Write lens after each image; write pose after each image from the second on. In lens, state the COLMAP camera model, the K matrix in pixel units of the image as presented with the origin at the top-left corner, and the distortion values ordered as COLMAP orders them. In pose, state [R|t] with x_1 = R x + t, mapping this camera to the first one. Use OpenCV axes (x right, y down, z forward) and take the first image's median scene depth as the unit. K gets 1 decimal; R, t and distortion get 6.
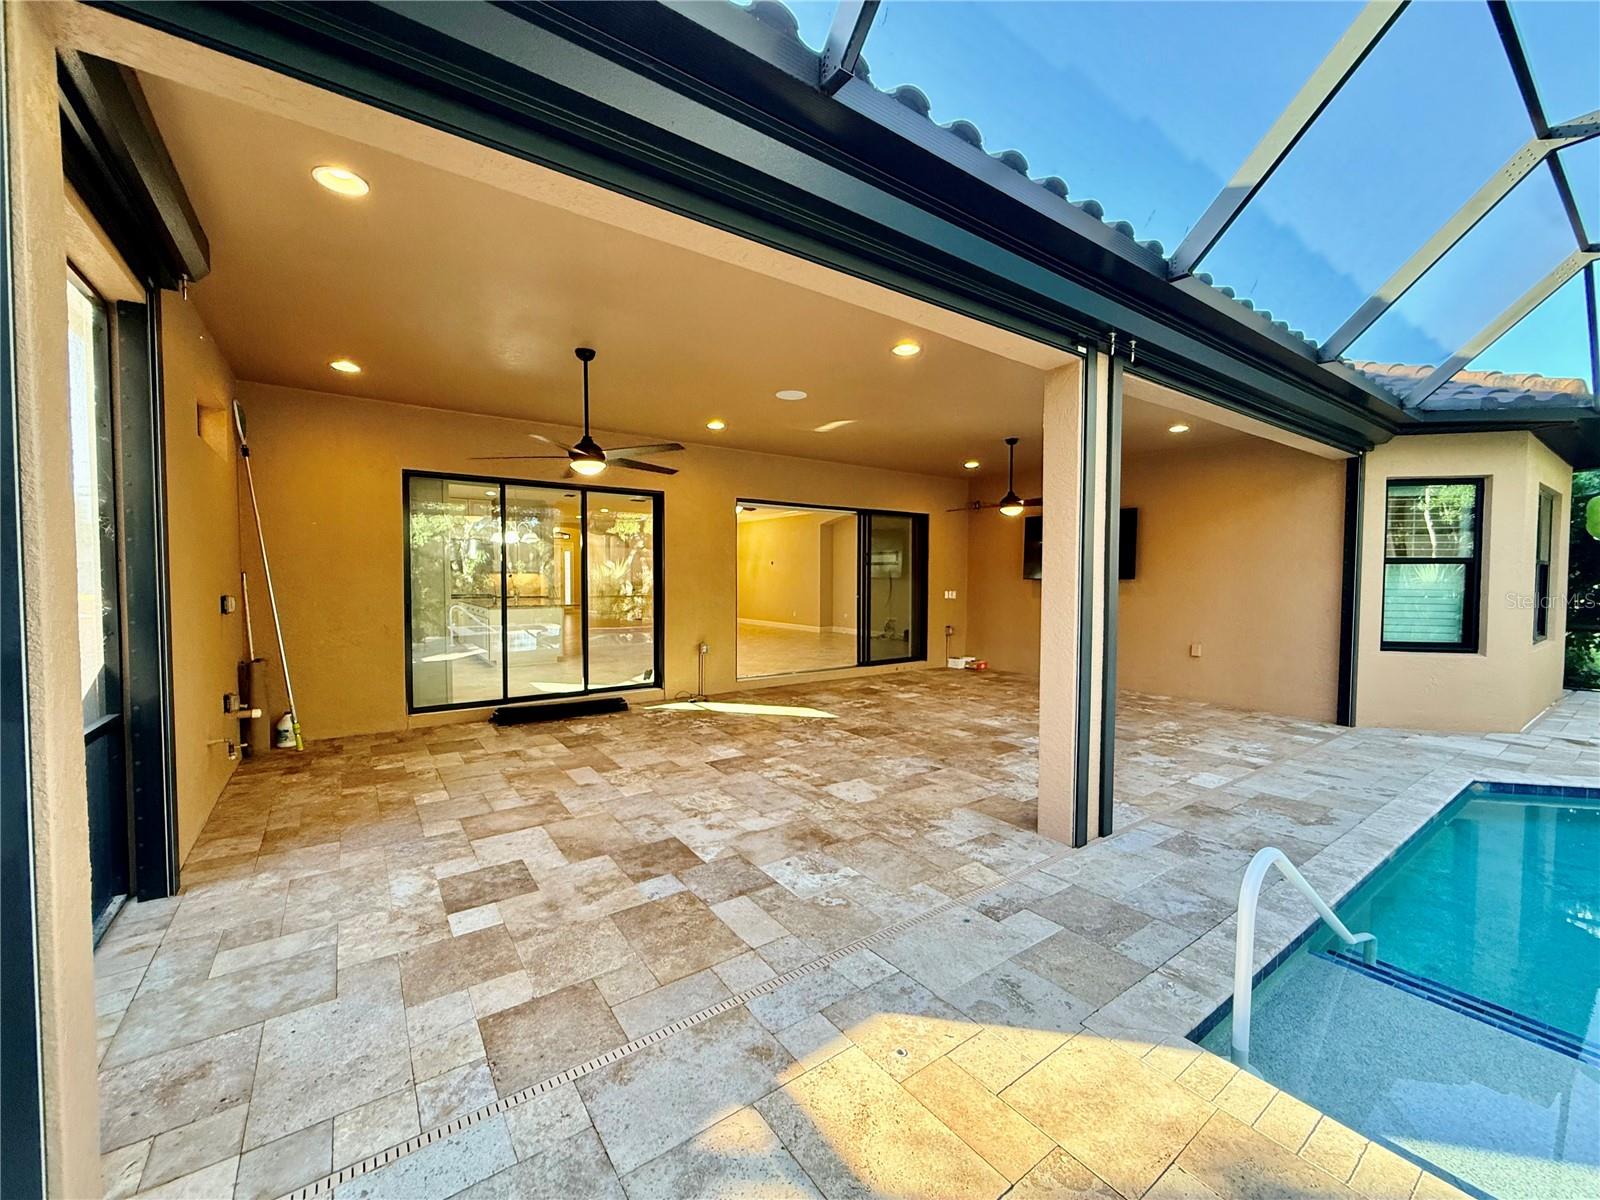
lens RADIAL K [[636.9, 0, 797.9], [0, 636.9, 601.2], [0, 0, 1]] dist [0.000292, 0.000394]
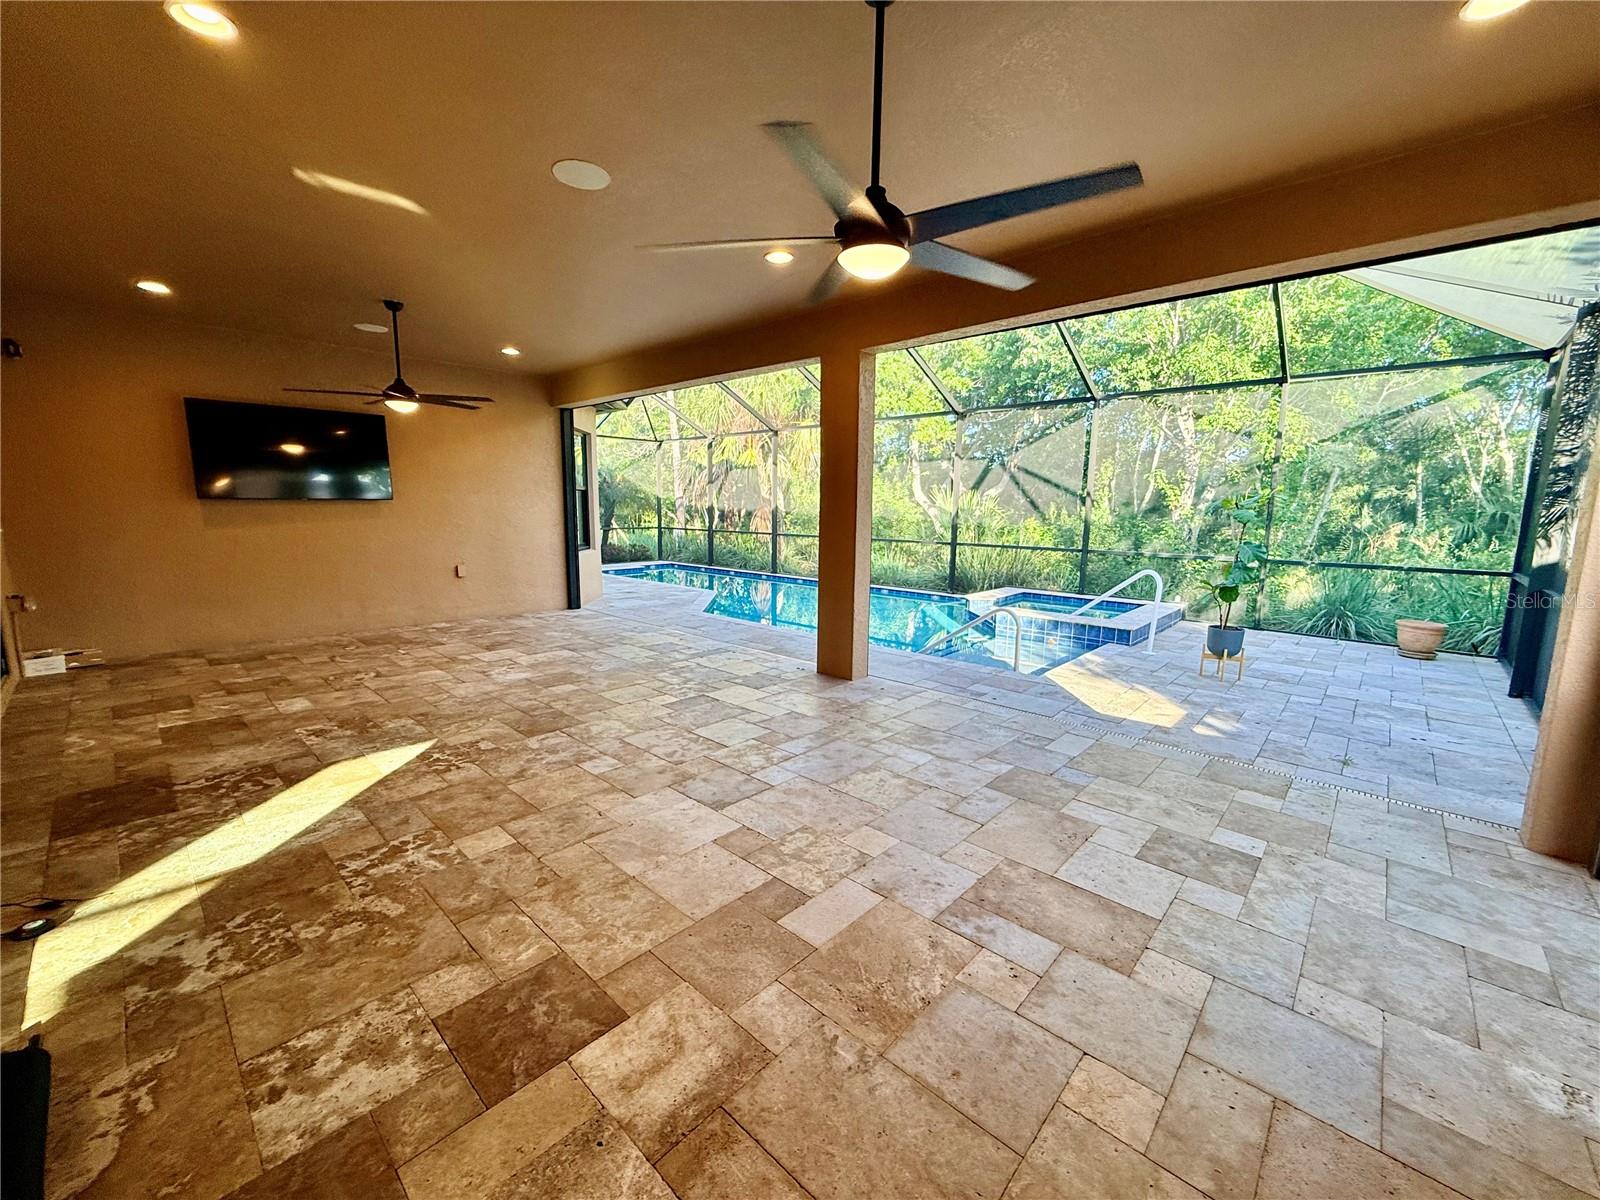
lens RADIAL K [[636.9, 0, 789.4], [0, 636.9, 597.3], [0, 0, 1]] dist [0.000292, 0.000394]
pose [[-0.197816, -0.147935, 0.969012, -0.698505], [0.028467, 0.987262, 0.156533, -0.038845], [-0.979826, 0.058550, -0.191085, 1.011181]]
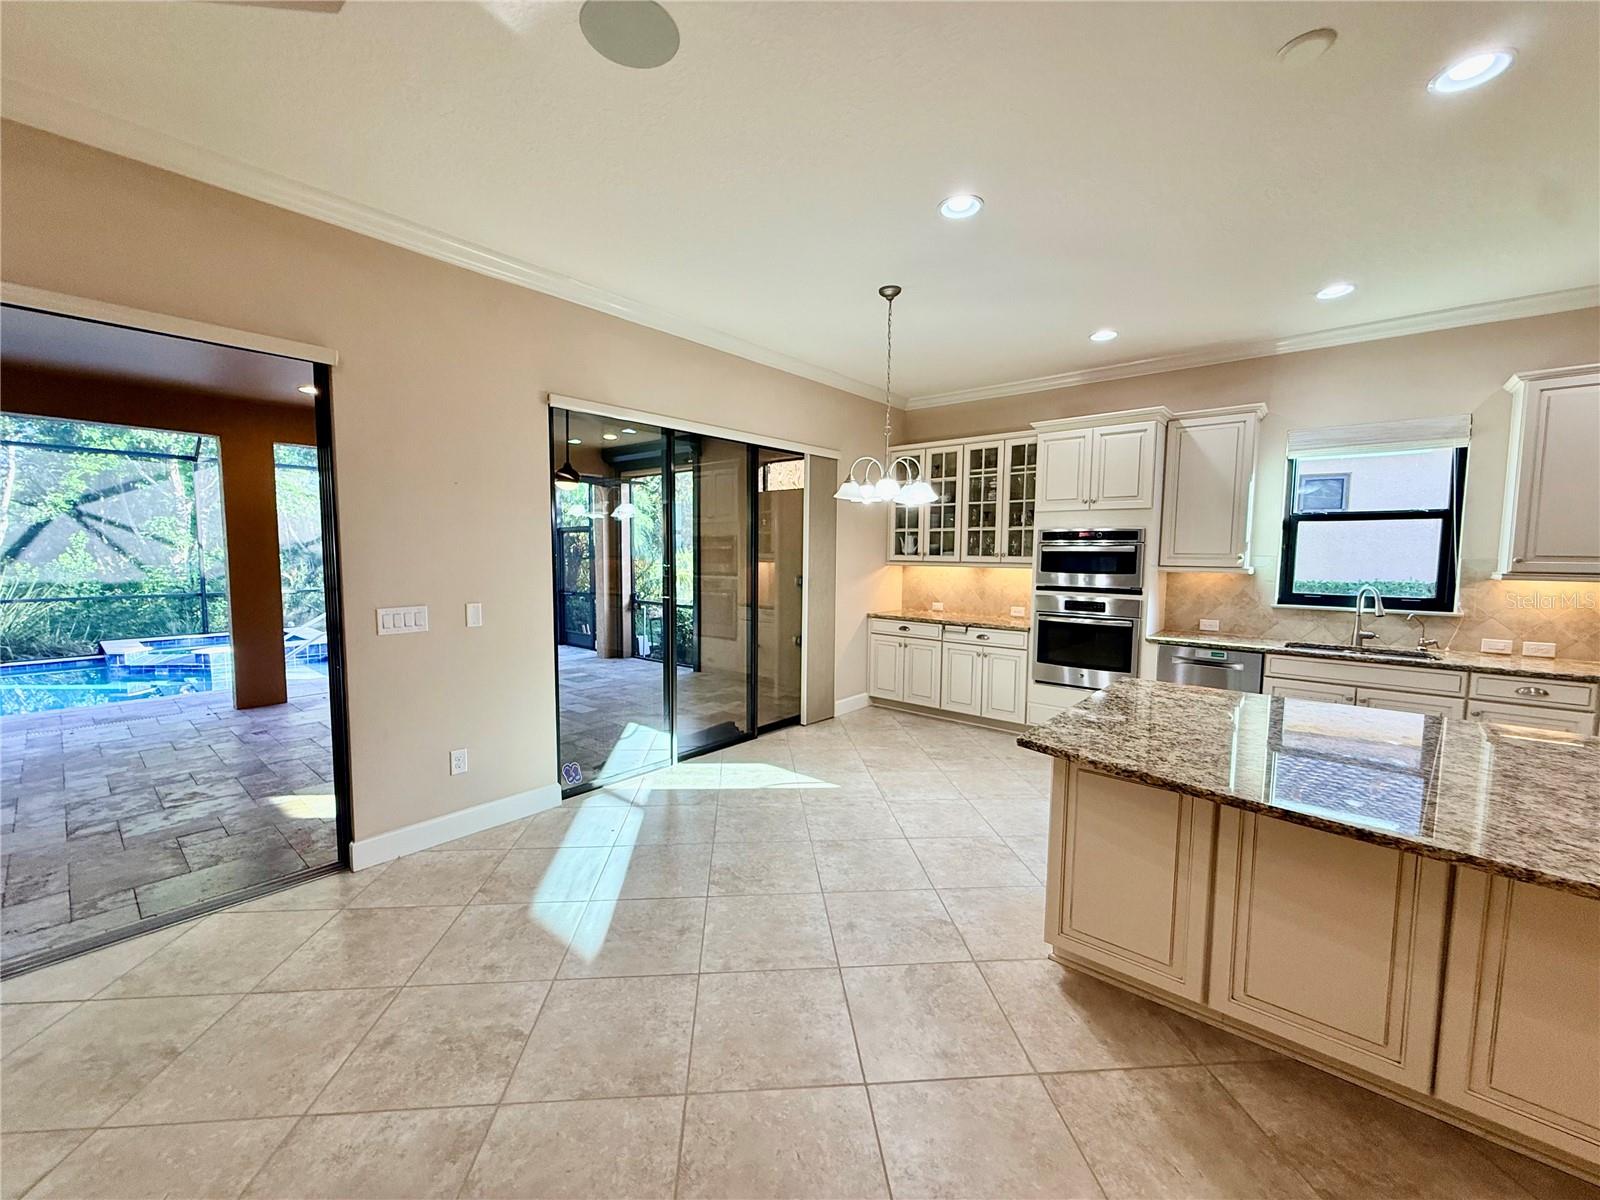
lens RADIAL K [[636.9, 0, 794.2], [0, 636.9, 601.1], [0, 0, 1]] dist [0.000292, 0.000394]
pose [[-0.971036, 0.007559, -0.238815, -0.414167], [-0.021764, 0.992546, 0.119909, -0.117689], [0.237941, 0.121633, -0.963633, 2.180865]]
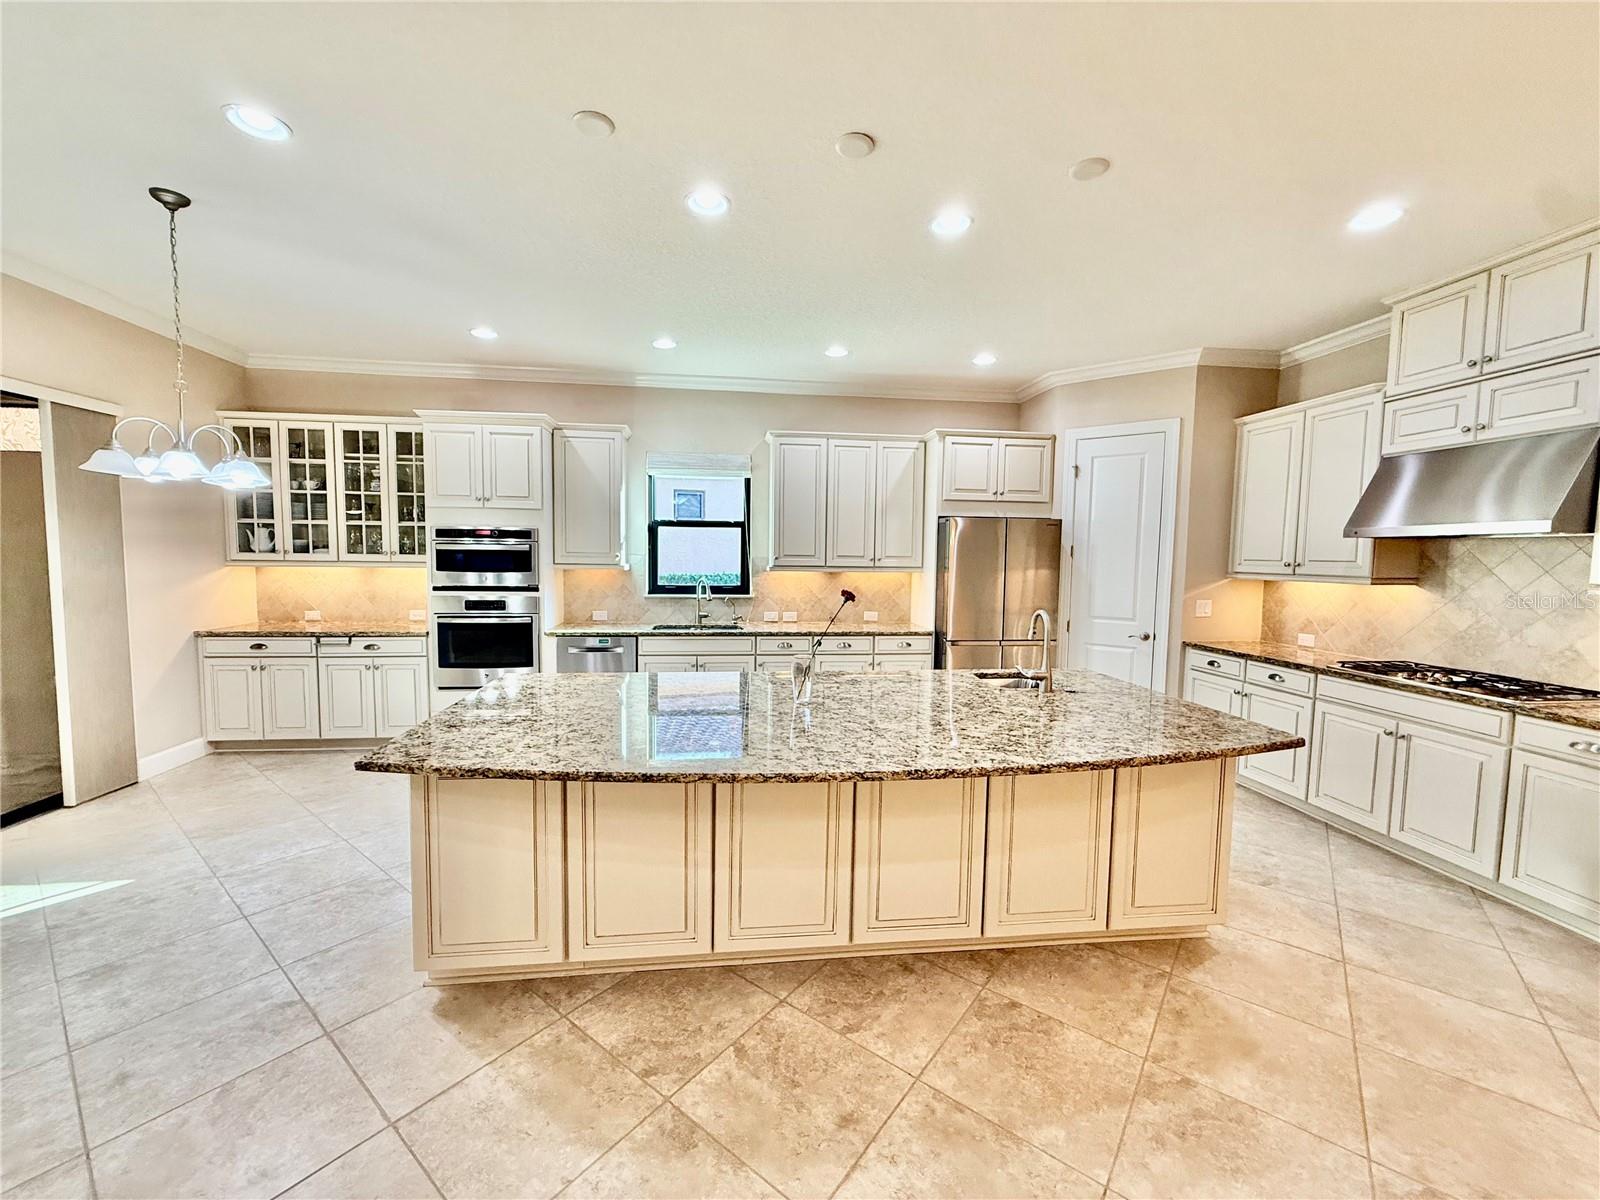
lens RADIAL K [[636.9, 0, 794.4], [0, 636.9, 600.1], [0, 0, 1]] dist [0.000292, 0.000394]
pose [[-0.478903, 0.053222, -0.876253, -0.456201], [-0.052687, 0.994619, 0.089207, -0.120686], [0.876286, 0.088888, -0.473521, 2.210825]]
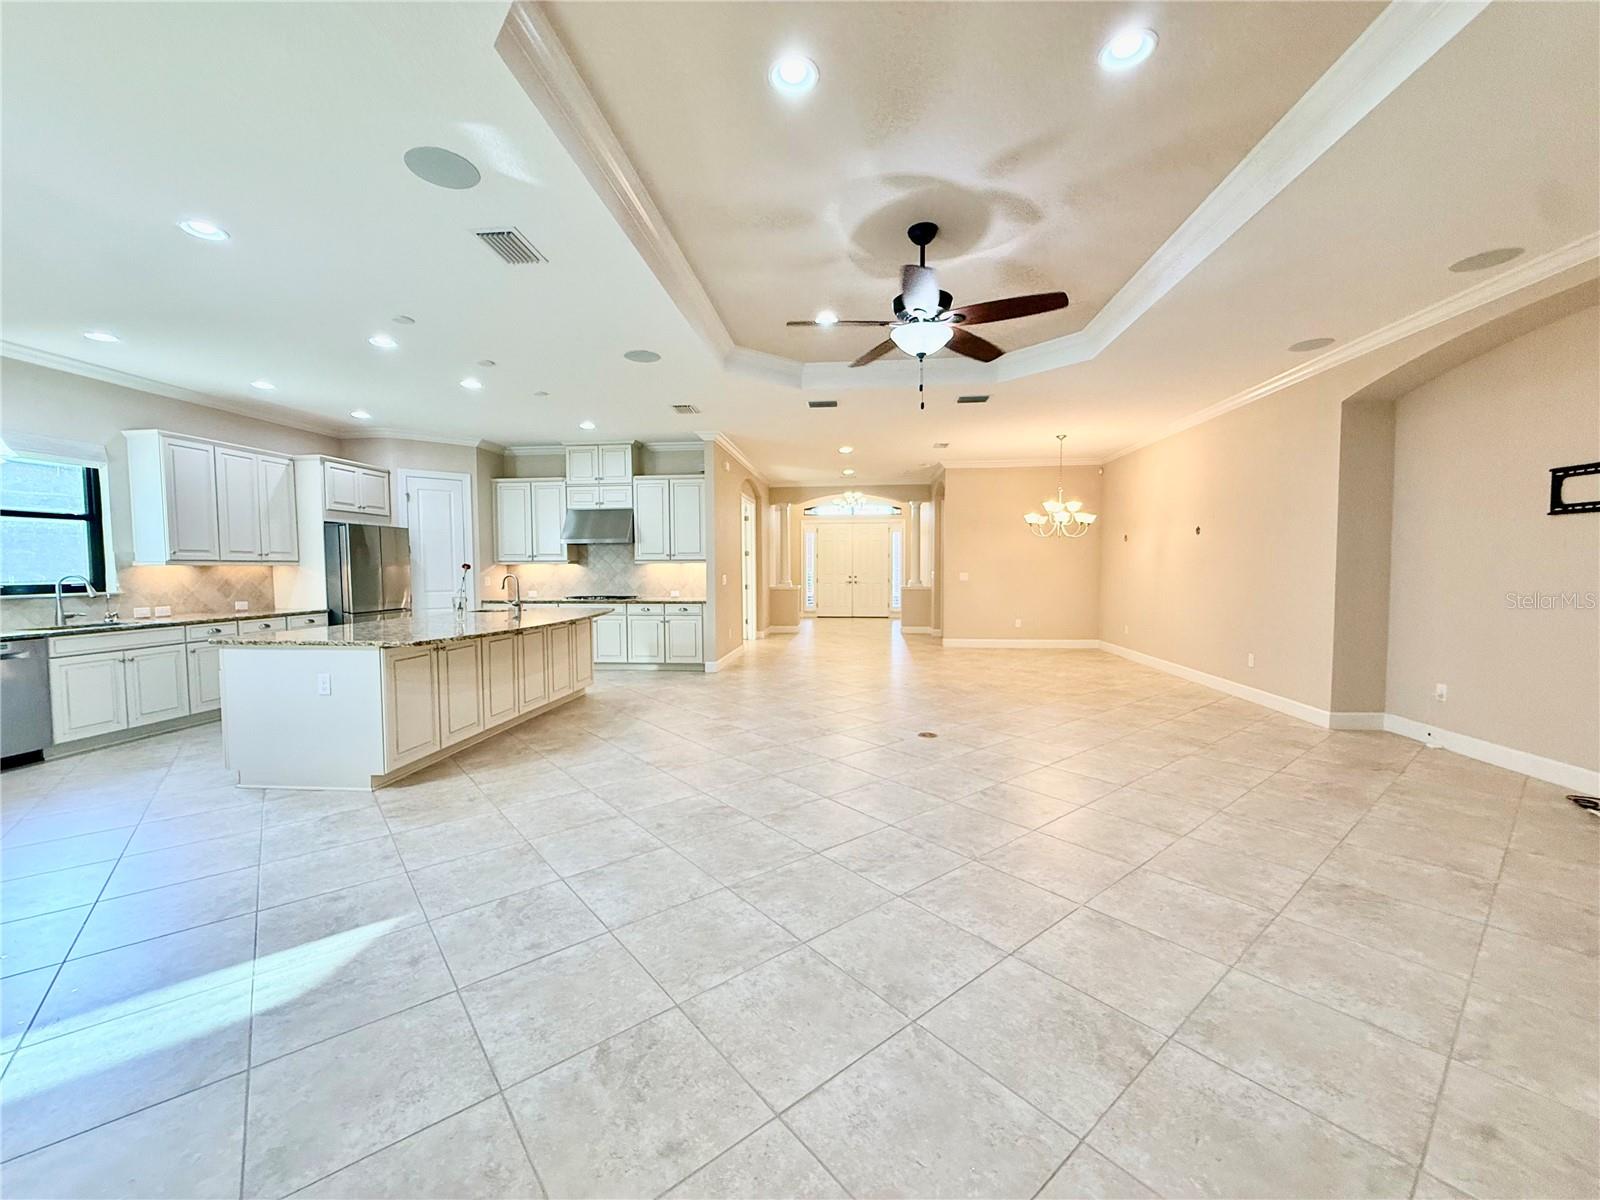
lens RADIAL K [[636.9, 0, 794.5], [0, 636.9, 595.0], [0, 0, 1]] dist [0.000292, 0.000394]
pose [[0.750516, 0.021660, -0.660497, 0.131993], [-0.020080, 0.999749, 0.009968, -0.057540], [0.660547, 0.005782, 0.750762, 1.597906]]
